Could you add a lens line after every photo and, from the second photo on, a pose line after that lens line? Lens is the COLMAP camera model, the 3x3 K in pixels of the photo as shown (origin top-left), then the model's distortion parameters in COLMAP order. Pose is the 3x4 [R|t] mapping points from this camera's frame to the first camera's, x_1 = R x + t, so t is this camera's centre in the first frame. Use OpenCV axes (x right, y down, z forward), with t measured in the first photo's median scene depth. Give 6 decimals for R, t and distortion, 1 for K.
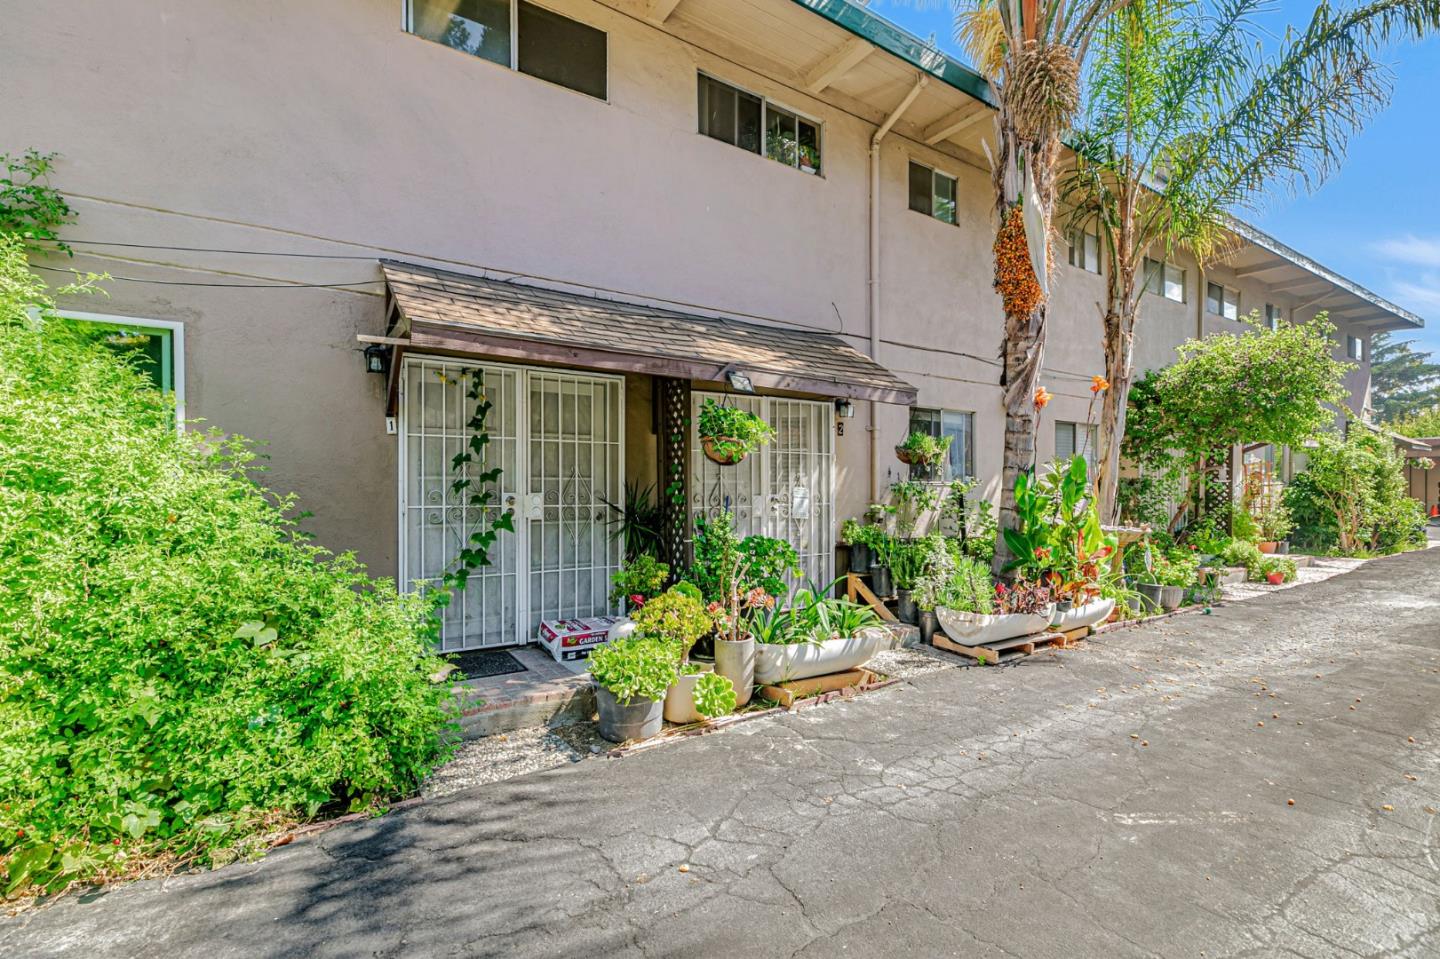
lens RADIAL K [[656.9, 0, 715.6], [0, 656.9, 497.7], [0, 0, 1]] dist [-0.000281, -0.000242]
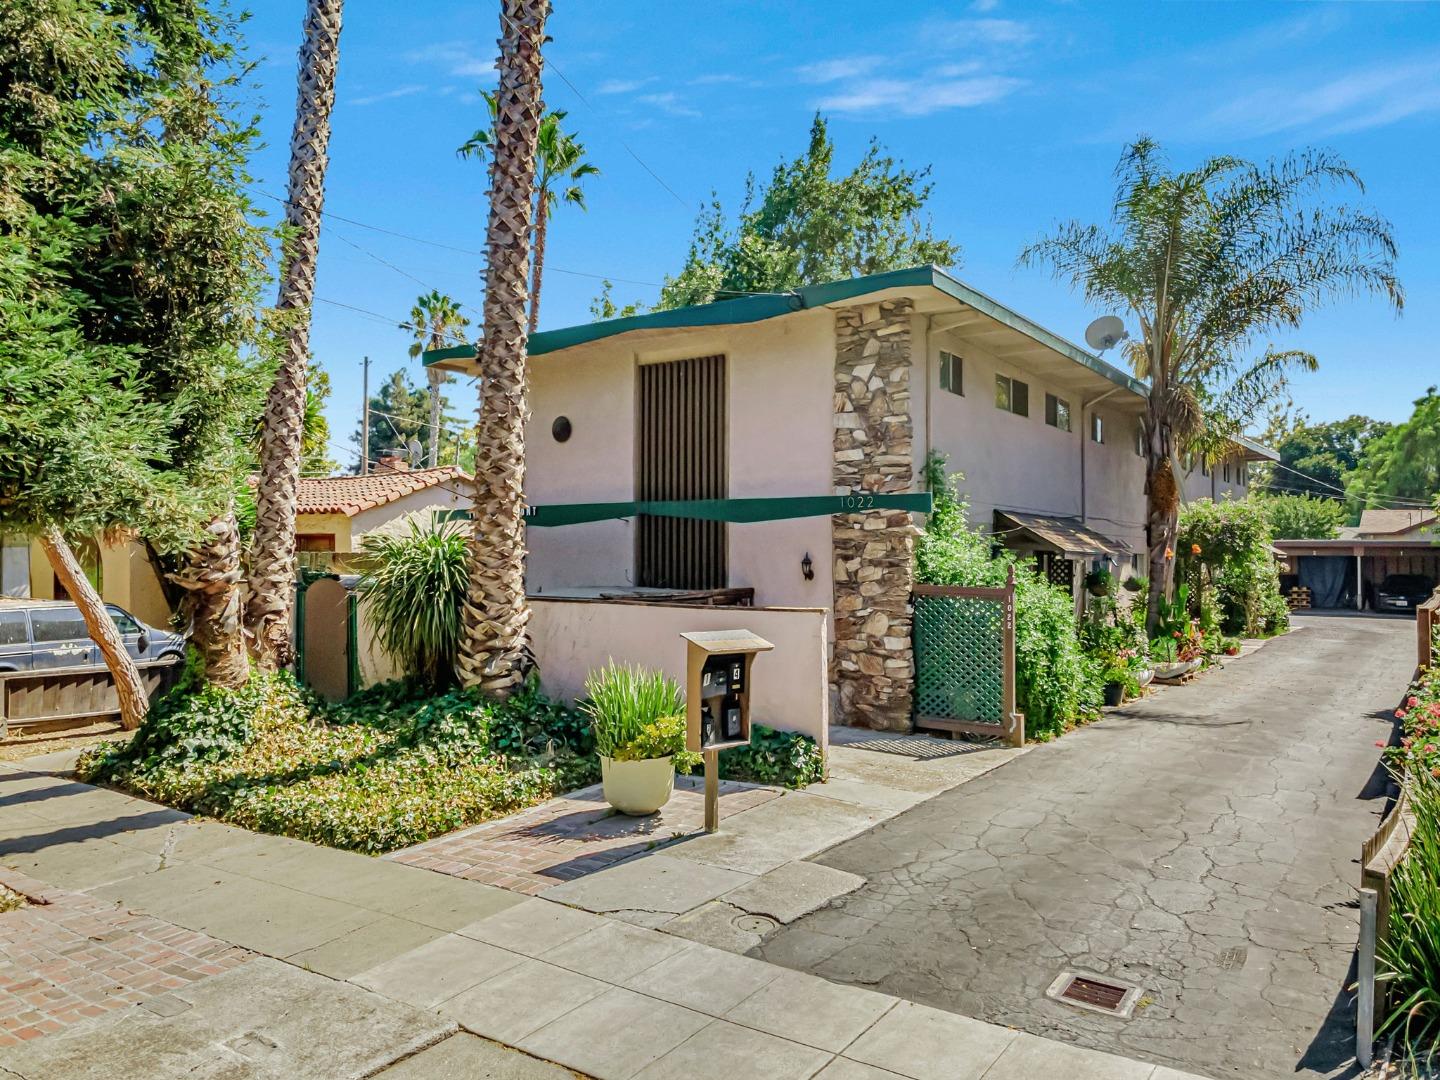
lens RADIAL K [[1042.6, 0, 720.0], [0, 1042.6, 540.0], [0, 0, 1]] dist [0.010804, 0.052313]
pose [[0.931778, 0.013000, 0.362795, -1.615803], [-0.000960, 0.999443, -0.033347, -0.079439], [-0.363026, 0.030724, 0.931272, -1.212055]]
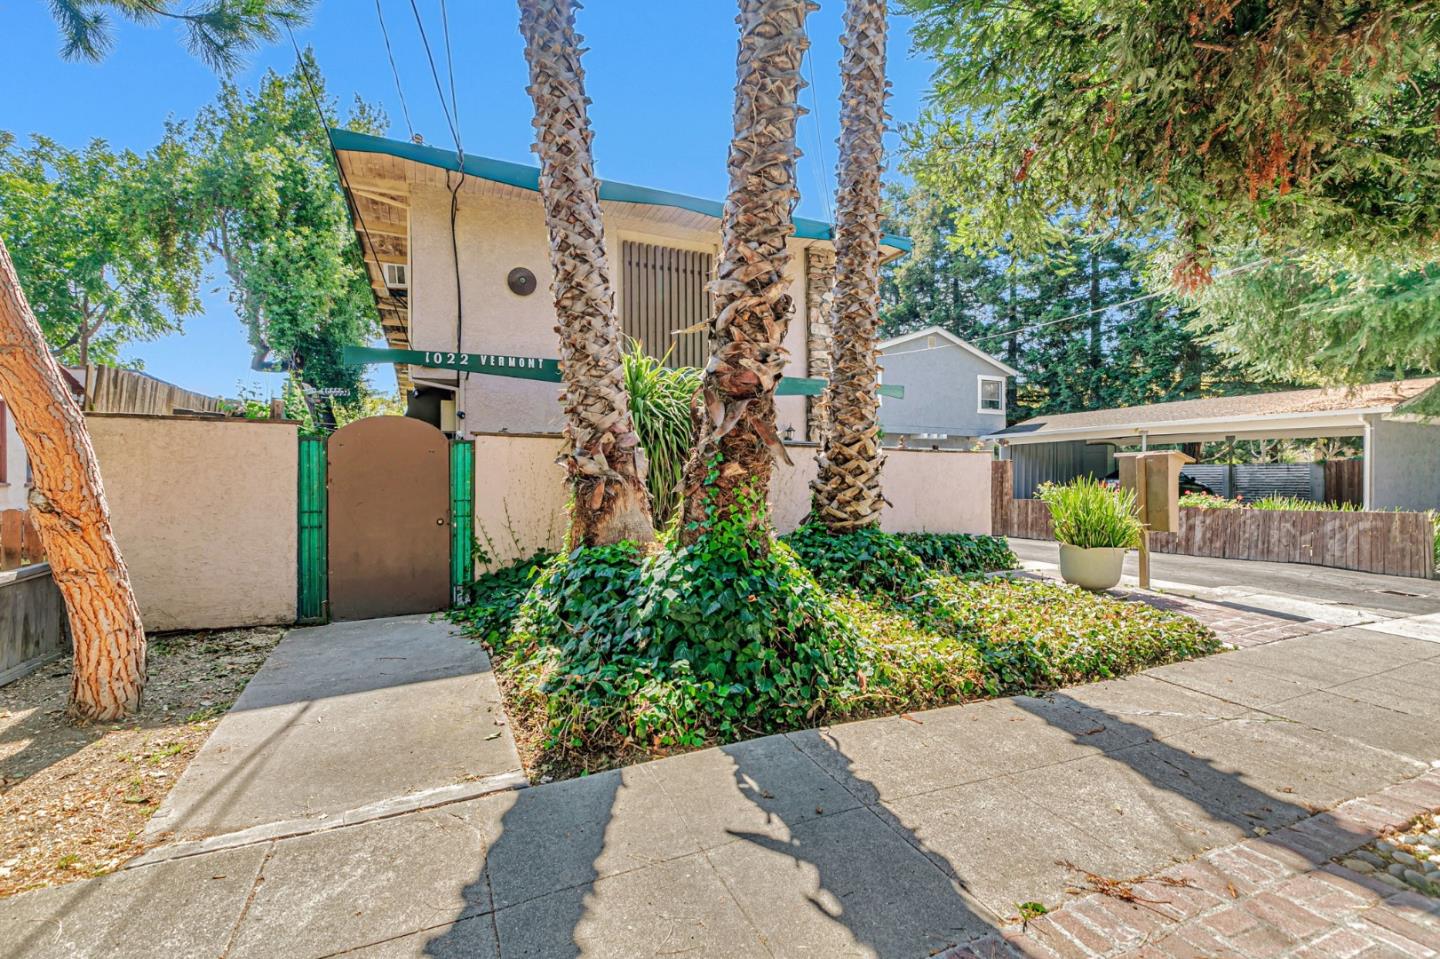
lens RADIAL K [[641.3, 0, 720.0], [0, 641.3, 479.5], [0, 0, 1]] dist [0.008284, 0.000109]
pose [[0.165437, 0.003690, 0.986213, -2.352413], [0.018703, 0.999801, -0.006878, 0.026164], [-0.986043, 0.019583, 0.165335, 0.414655]]
